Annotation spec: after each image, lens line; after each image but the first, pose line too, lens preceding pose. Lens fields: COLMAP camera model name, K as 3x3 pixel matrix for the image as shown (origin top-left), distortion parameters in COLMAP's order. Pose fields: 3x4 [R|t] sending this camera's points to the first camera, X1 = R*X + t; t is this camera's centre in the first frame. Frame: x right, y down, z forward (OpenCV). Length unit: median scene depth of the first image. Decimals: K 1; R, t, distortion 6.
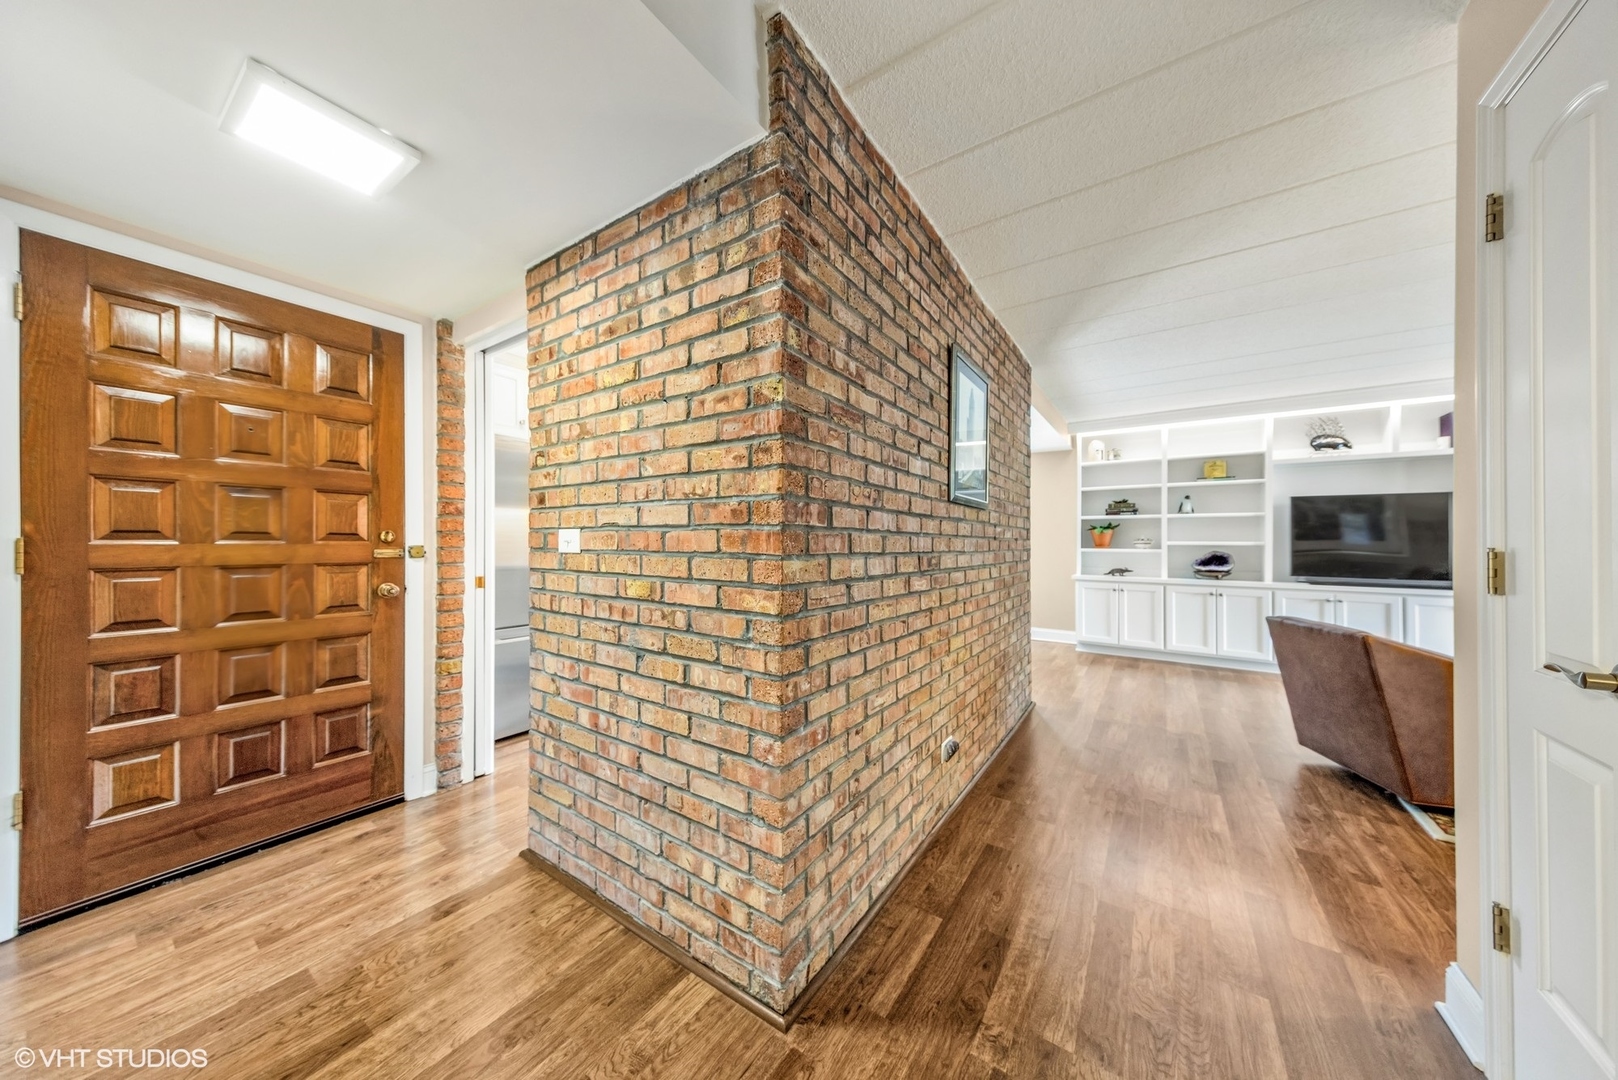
lens RADIAL K [[507.6, 0, 801.3], [0, 507.6, 538.3], [0, 0, 1]] dist [0.010184, -0.000002]
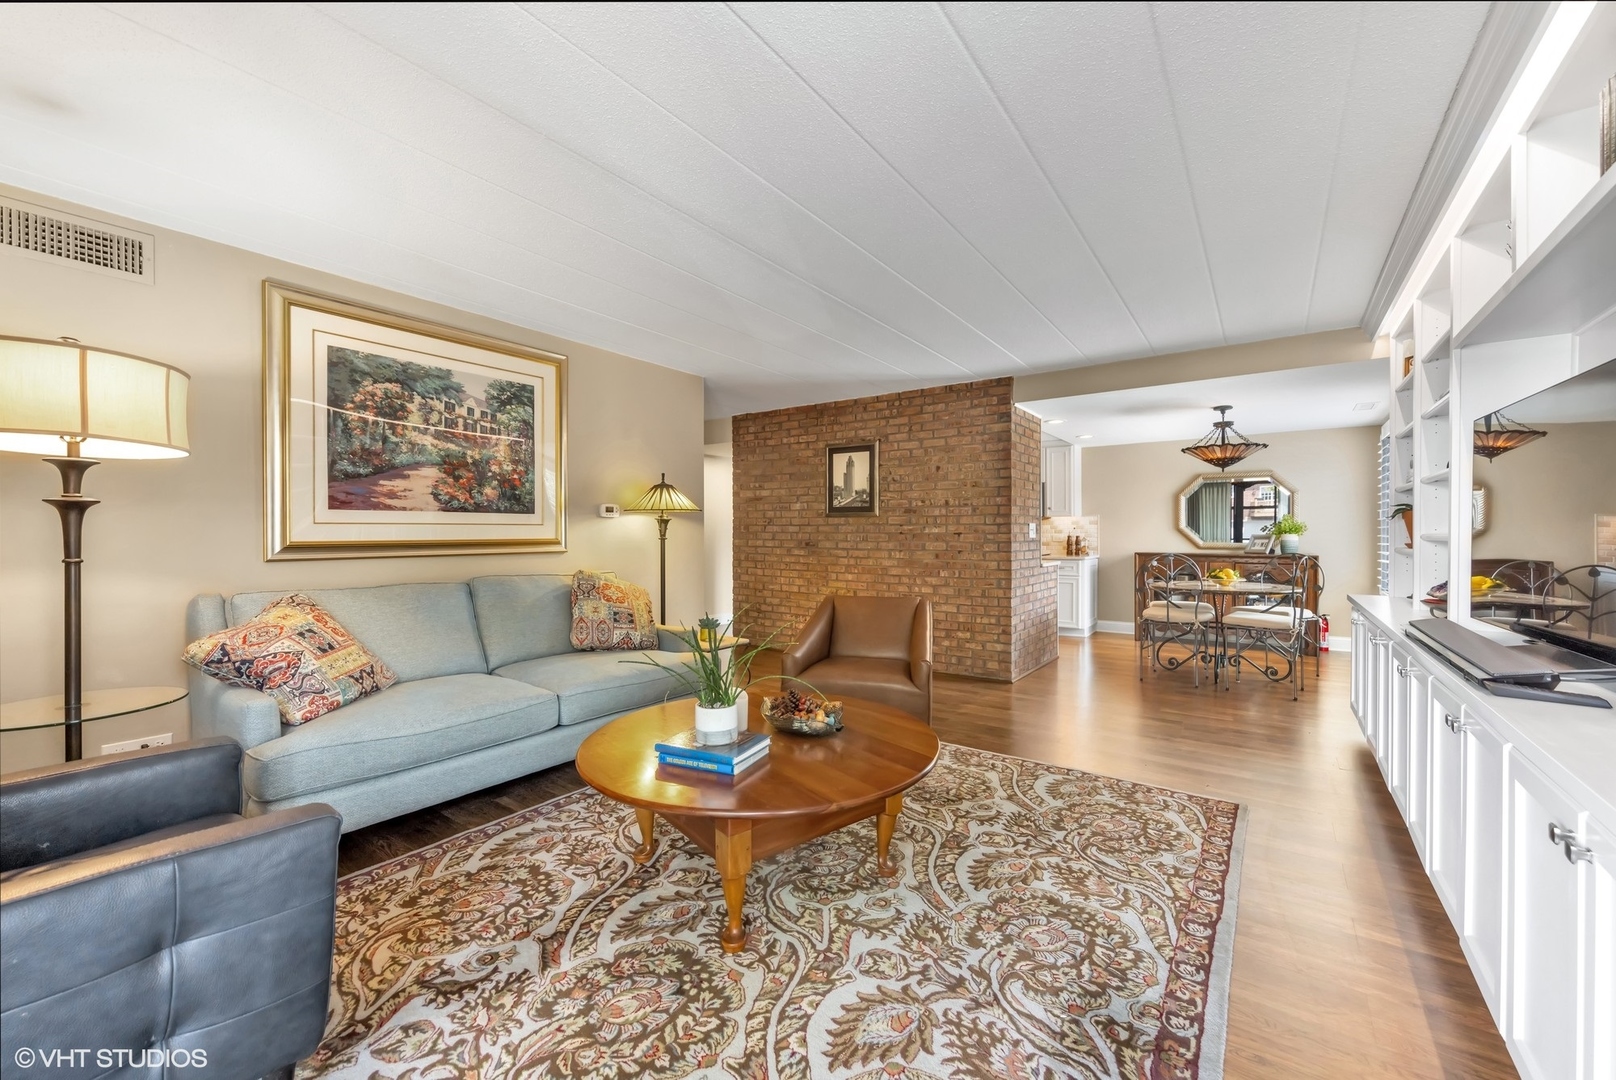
lens RADIAL K [[636.2, 0, 813.3], [0, 636.2, 530.8], [0, 0, 1]] dist [0.011070, -0.000162]
pose [[-0.017648, -0.009451, -0.999800, 1.419361], [0.007848, 0.999923, -0.009591, 0.005959], [0.999813, -0.008016, -0.017572, 0.466605]]
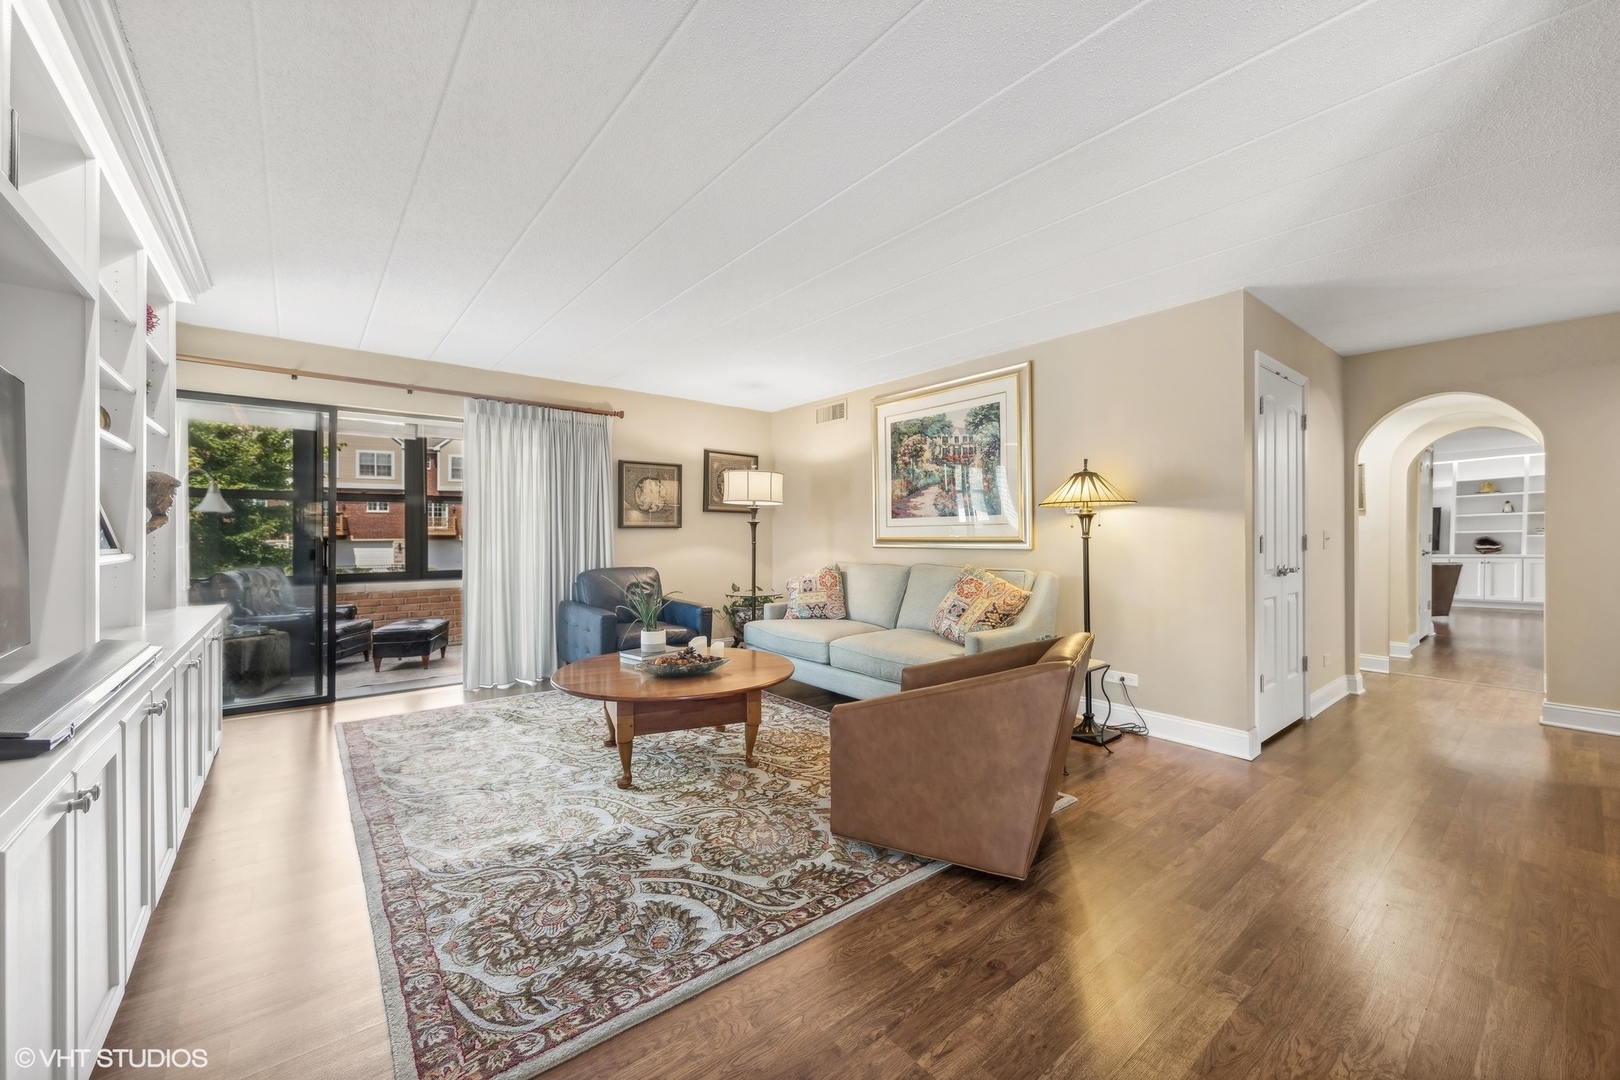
lens RADIAL K [[621.1, 0, 825.0], [0, 621.1, 548.0], [0, 0, 1]] dist [-0.000997, -0.000117]
pose [[-0.965386, -0.007710, 0.260711, 0.604961], [-0.003604, 0.999862, 0.016223, 0.007804], [-0.260800, 0.014722, -0.965280, 1.042009]]
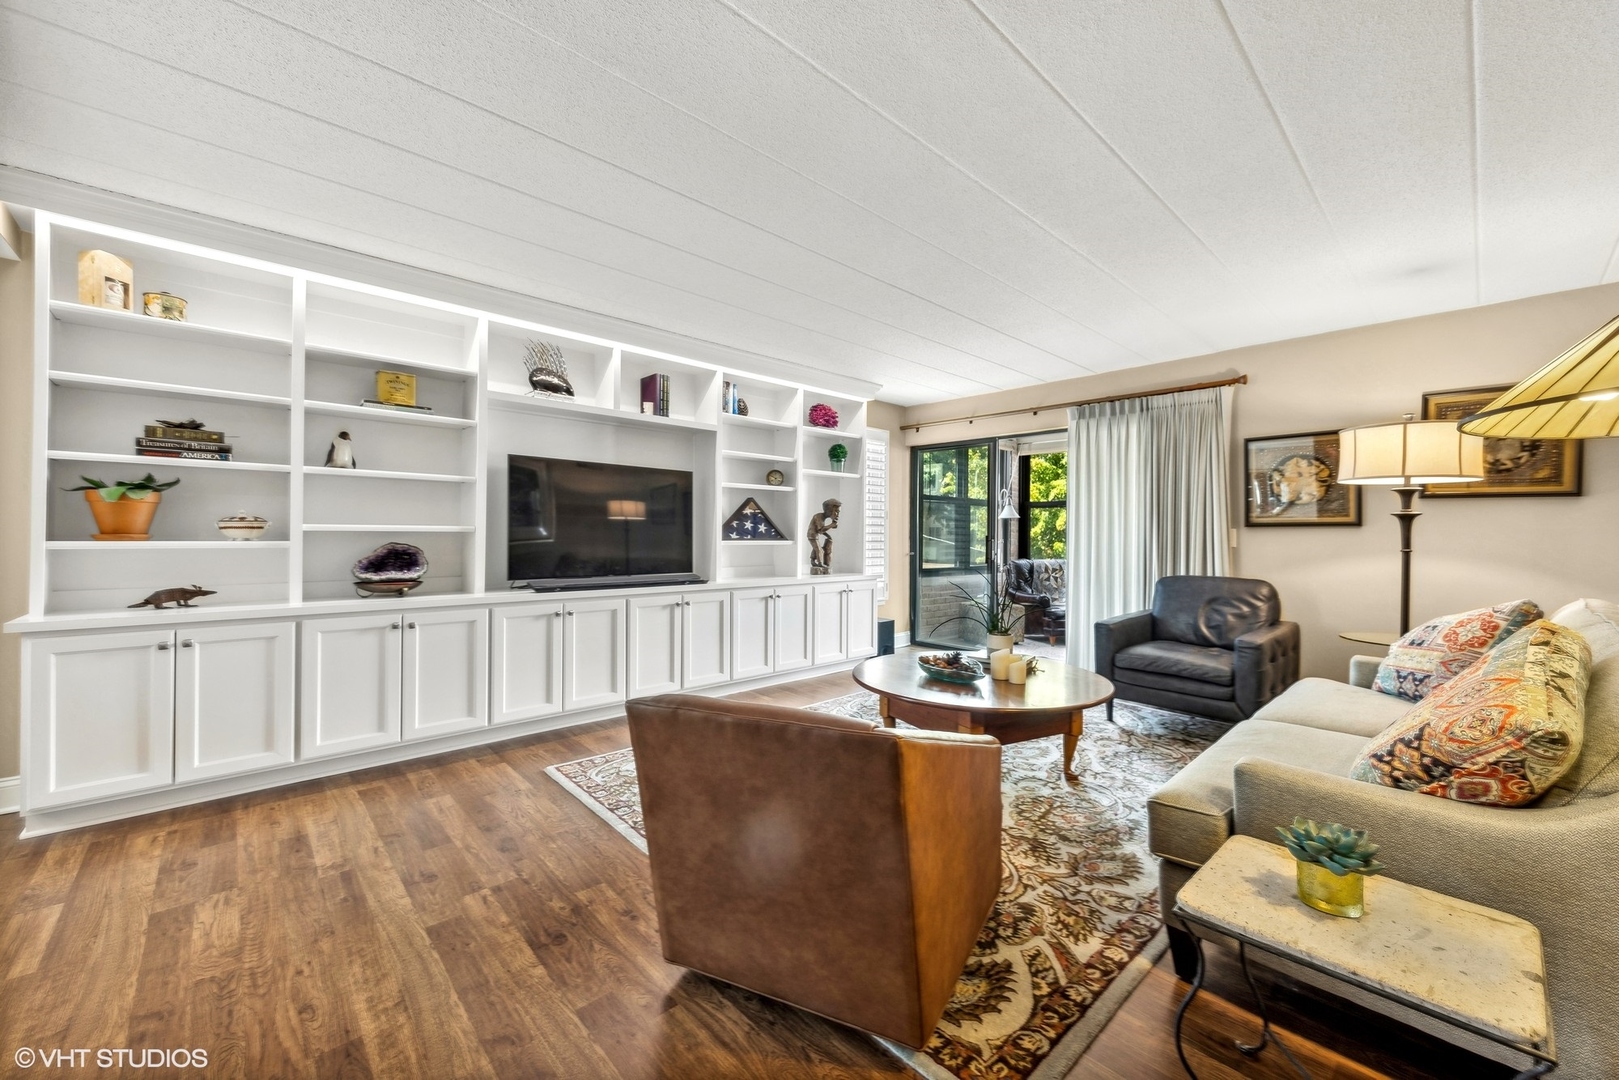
lens RADIAL K [[637.4, 0, 814.8], [0, 637.4, 530.8], [0, 0, 1]] dist [0.011070, -0.000162]
pose [[0.205055, 0.001698, 0.978749, 0.255090], [-0.015218, 0.999883, 0.001454, 0.004965], [-0.978632, -0.015192, 0.205057, 0.449773]]
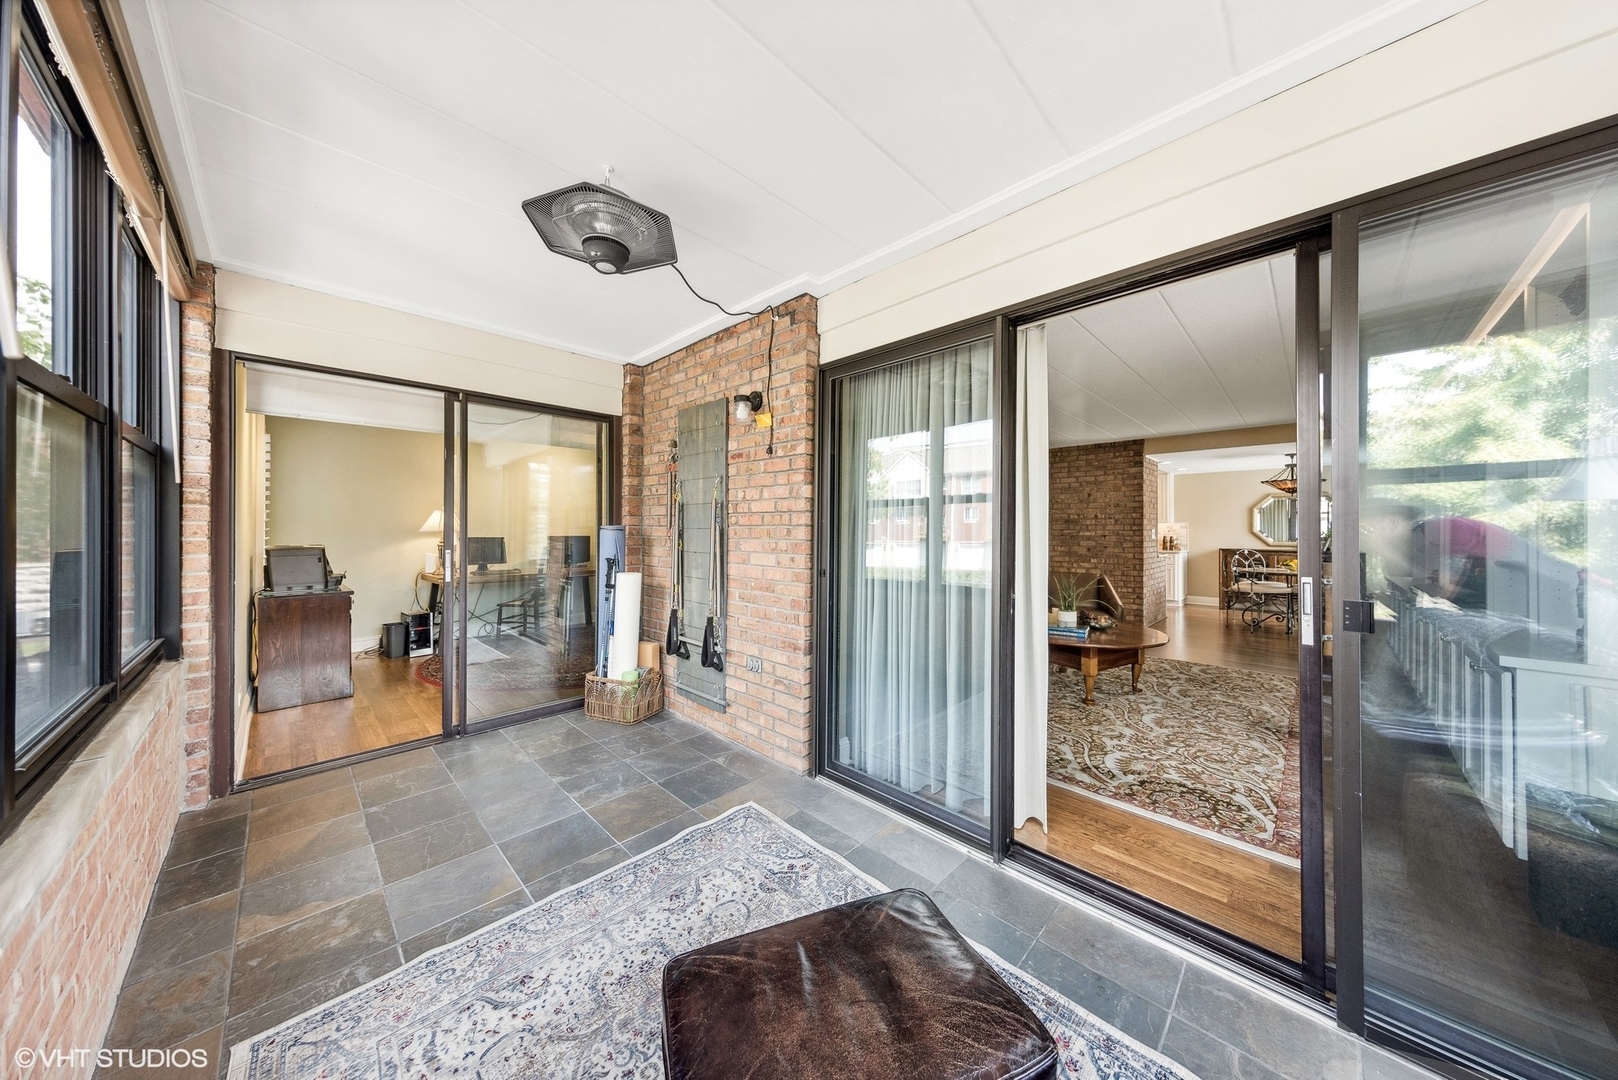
lens RADIAL K [[512.9, 0, 810.3], [0, 512.9, 527.3], [0, 0, 1]] dist [0.009944, -0.002115]
pose [[-0.172320, -0.011153, -0.984978, 1.872541], [0.003367, 0.999923, -0.011912, -0.007510], [0.985035, -0.005369, -0.172269, 0.131547]]
